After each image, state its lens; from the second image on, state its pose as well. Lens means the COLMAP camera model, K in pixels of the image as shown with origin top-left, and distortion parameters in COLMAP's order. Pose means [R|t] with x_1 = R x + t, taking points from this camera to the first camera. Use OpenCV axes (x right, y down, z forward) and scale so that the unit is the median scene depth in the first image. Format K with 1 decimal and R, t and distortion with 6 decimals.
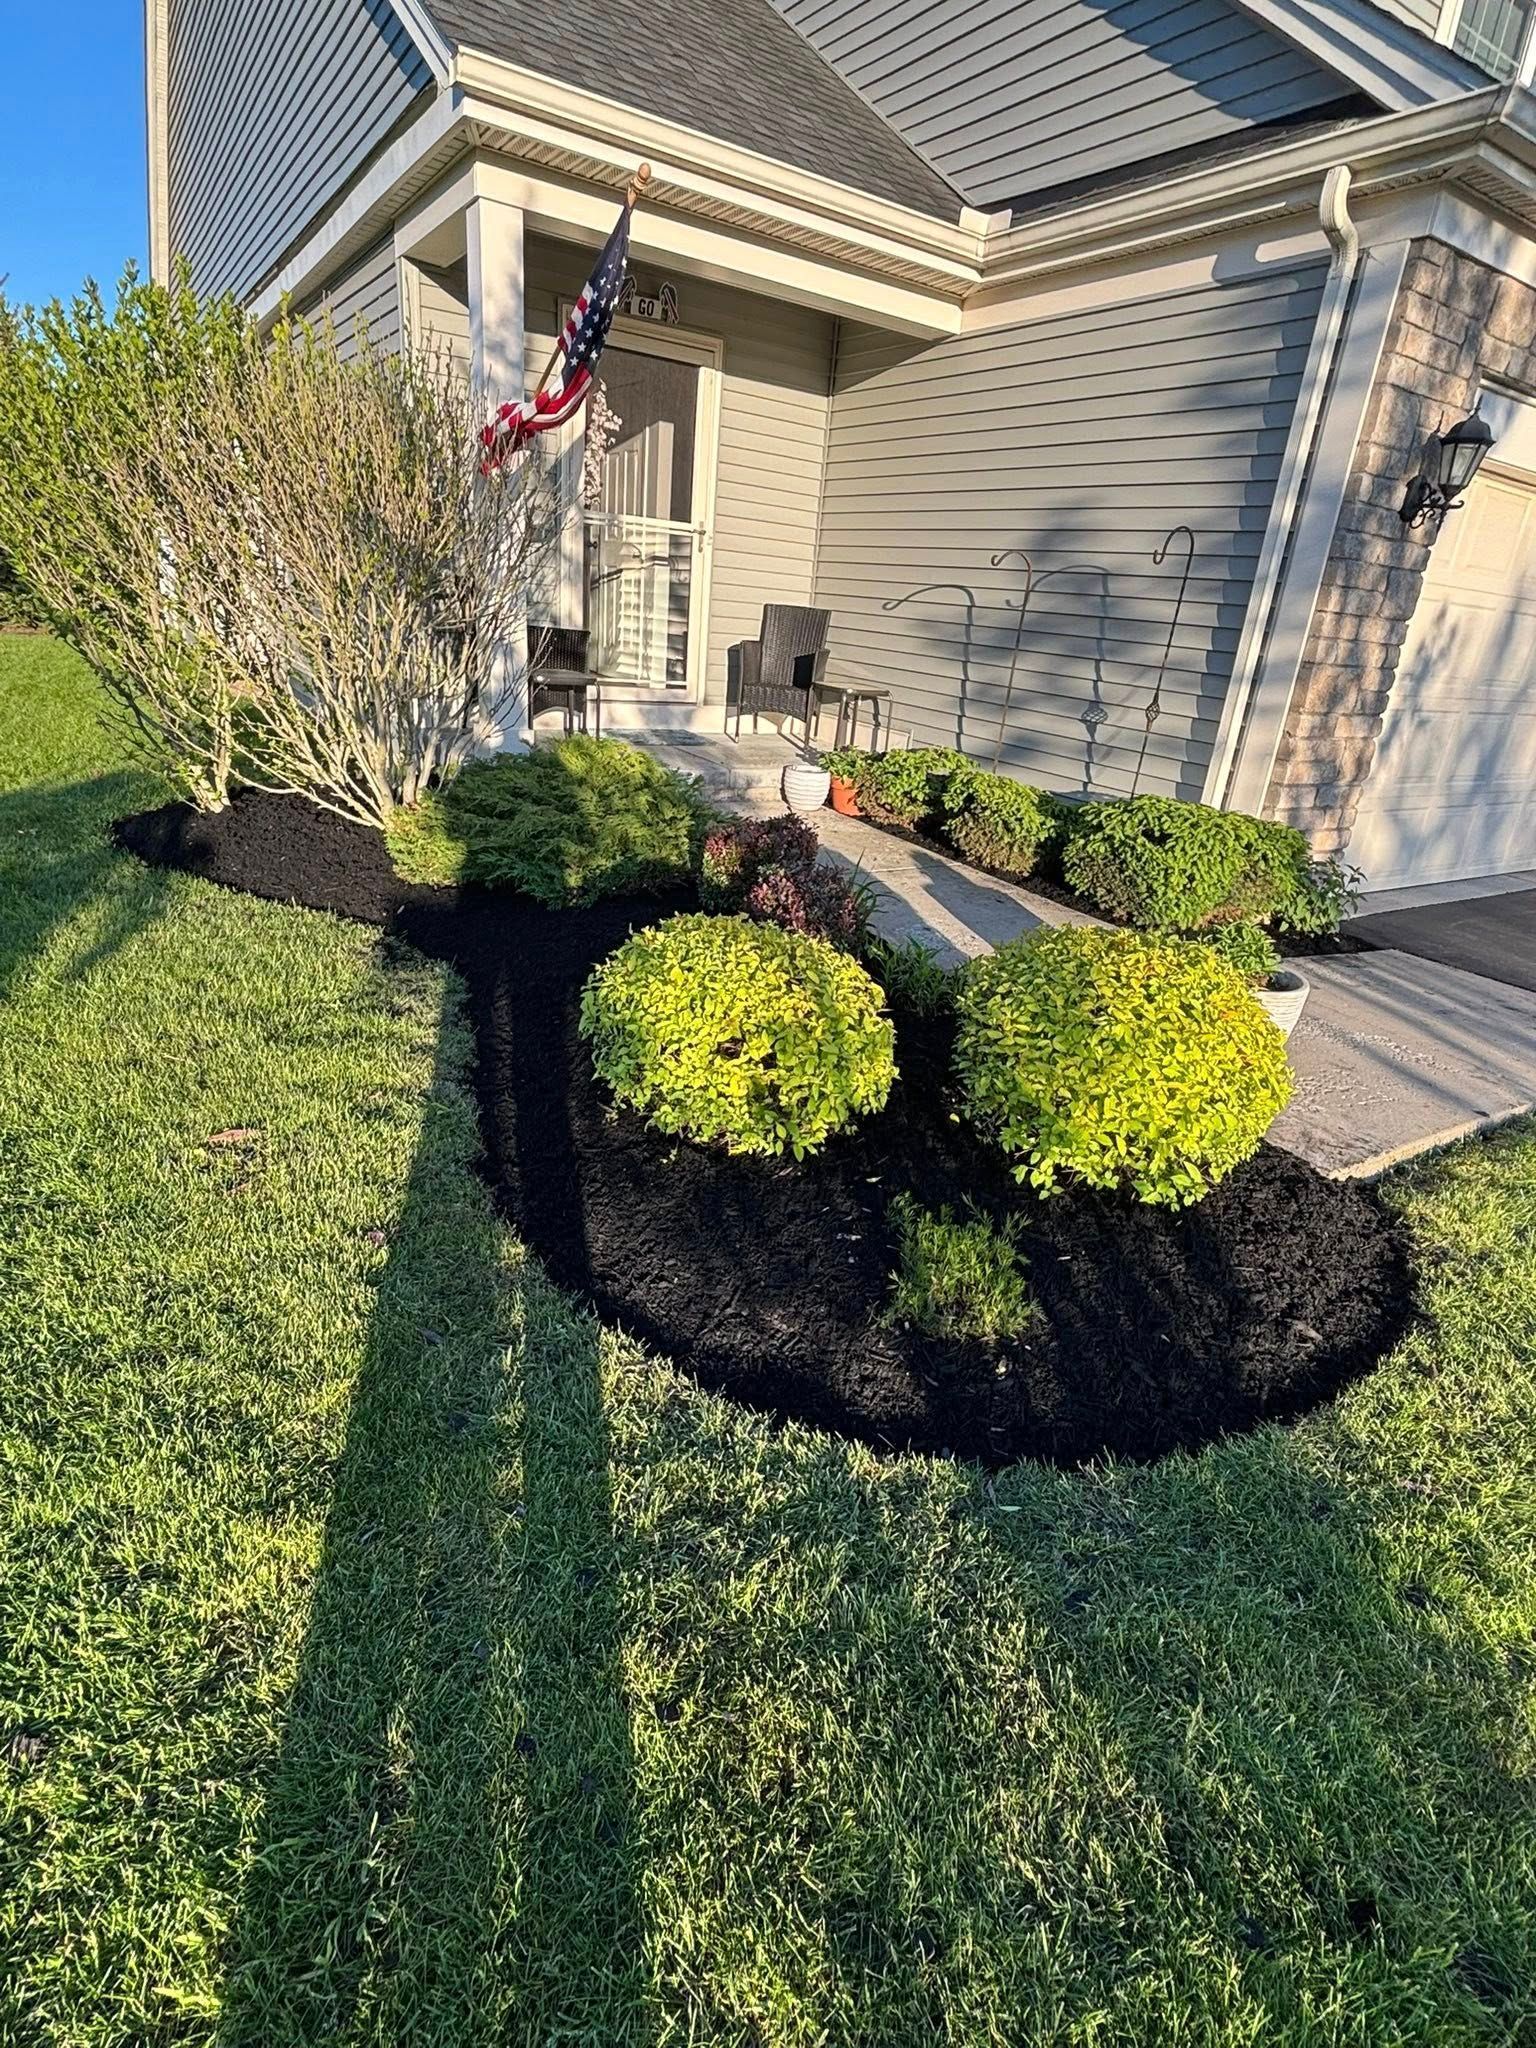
lens RADIAL K [[1051.2, 0, 768.0], [0, 1051.2, 1024.0], [0, 0, 1]] dist [0.015343, 0.000010]
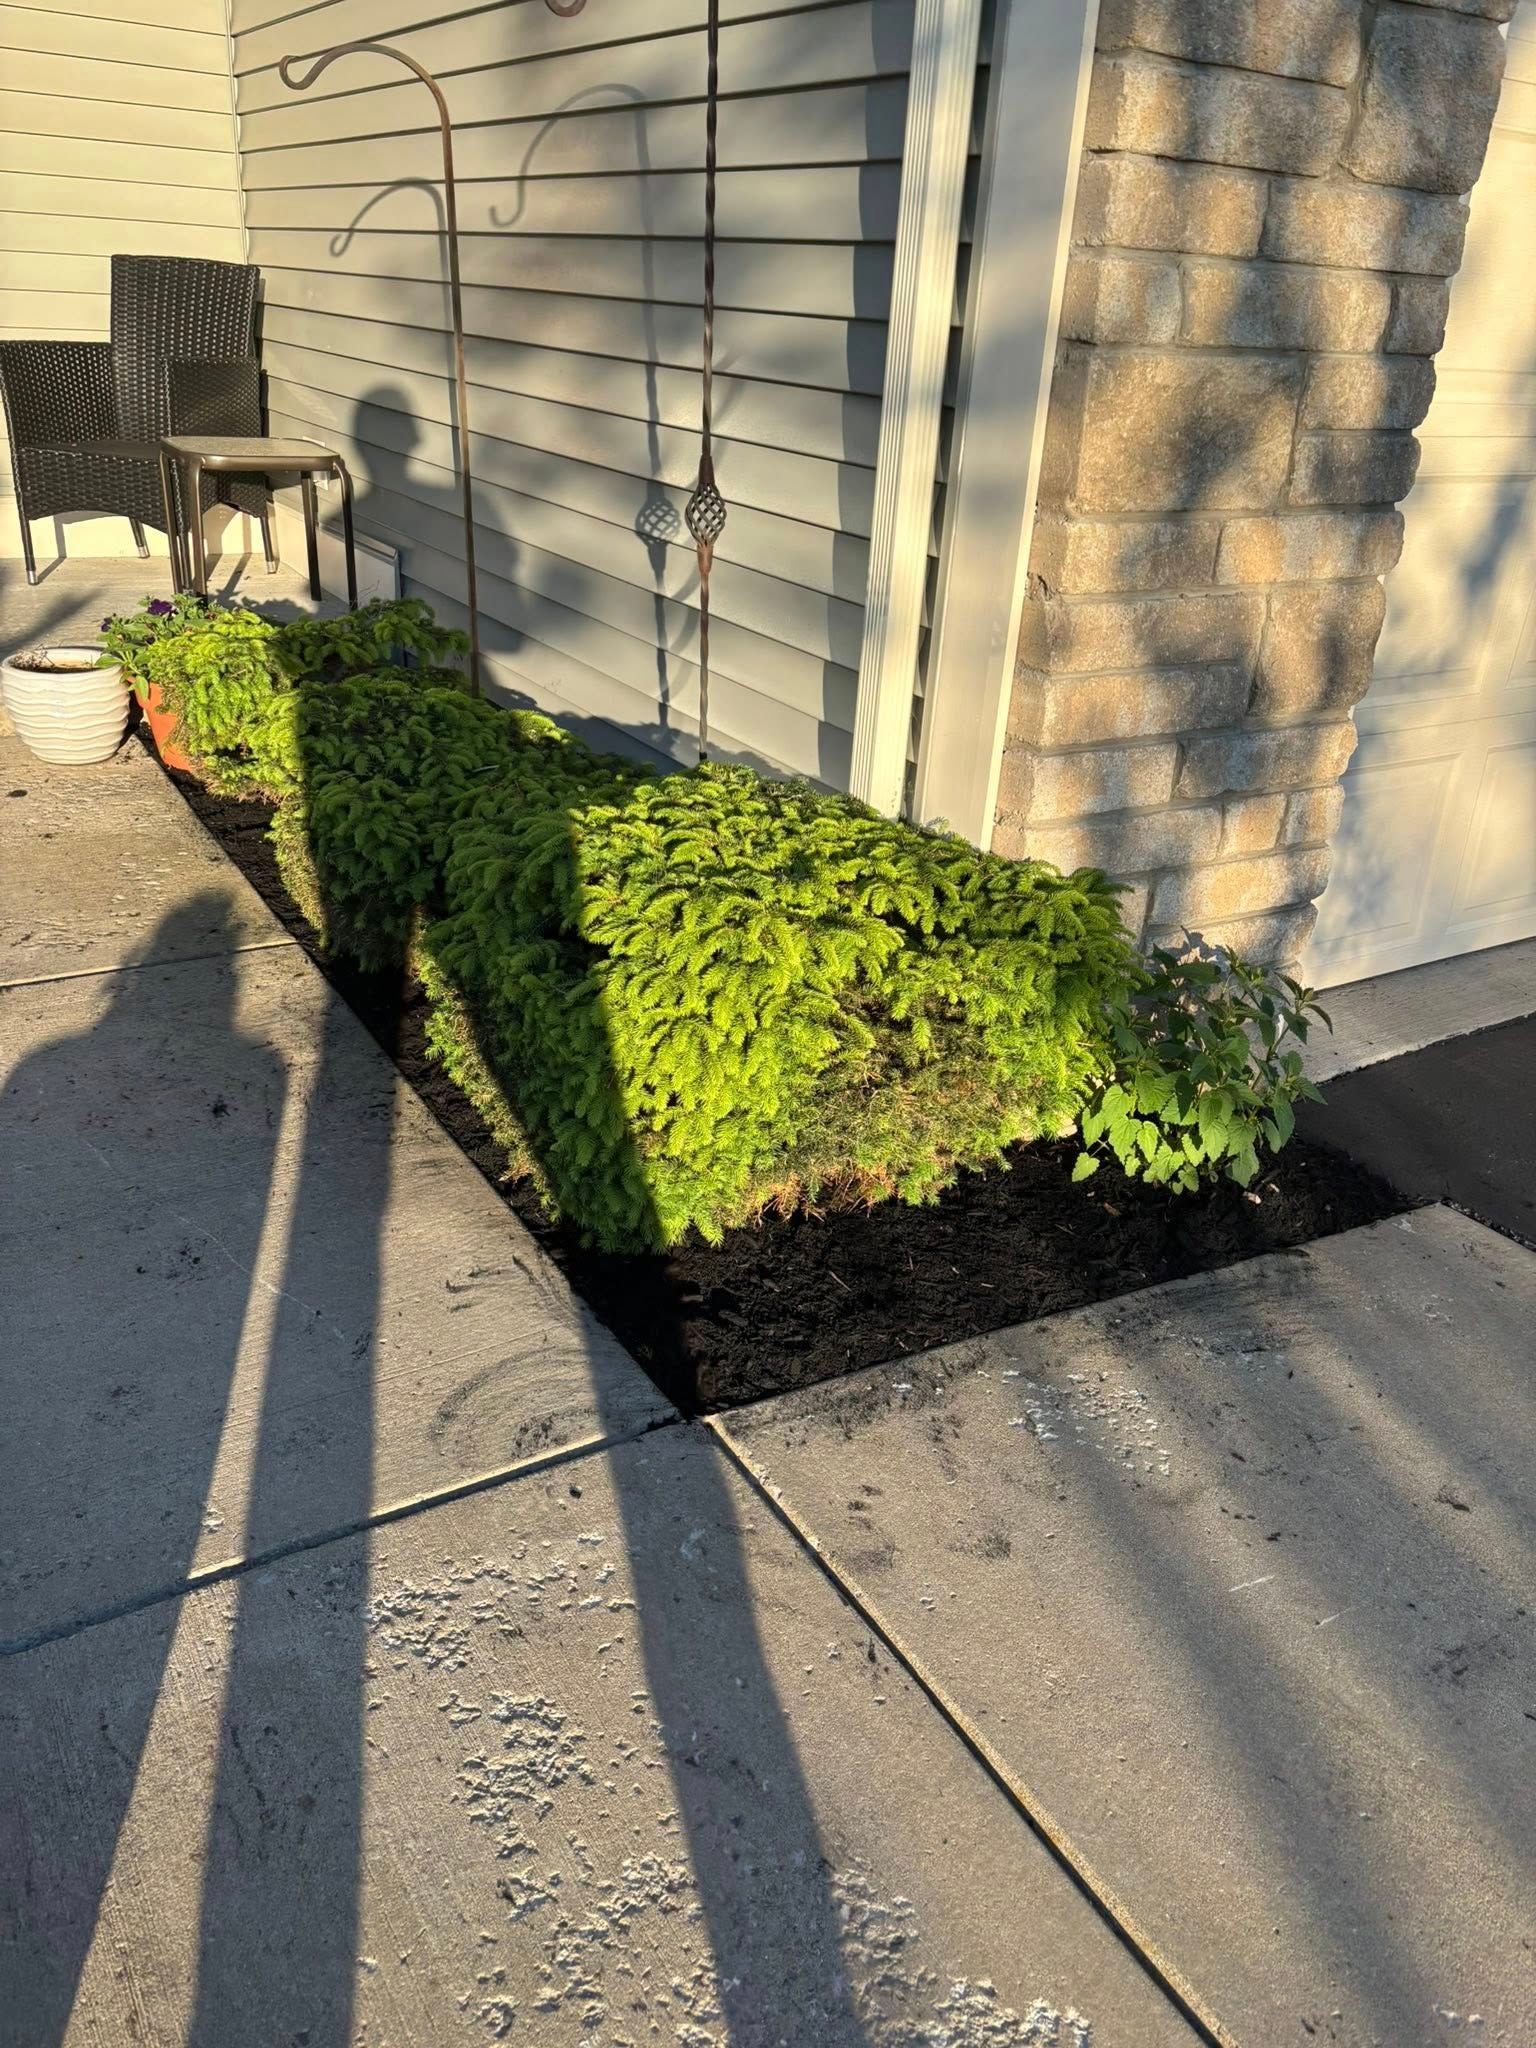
lens RADIAL K [[1536.8, 0, 762.0], [0, 1536.8, 1082.6], [0, 0, 1]] dist [0.087493, -0.125455]
pose [[0.999144, -0.023311, -0.034182, 0.409911], [0.026129, 0.996087, 0.084432, -0.164981], [0.032080, -0.085253, 0.995843, 0.519866]]
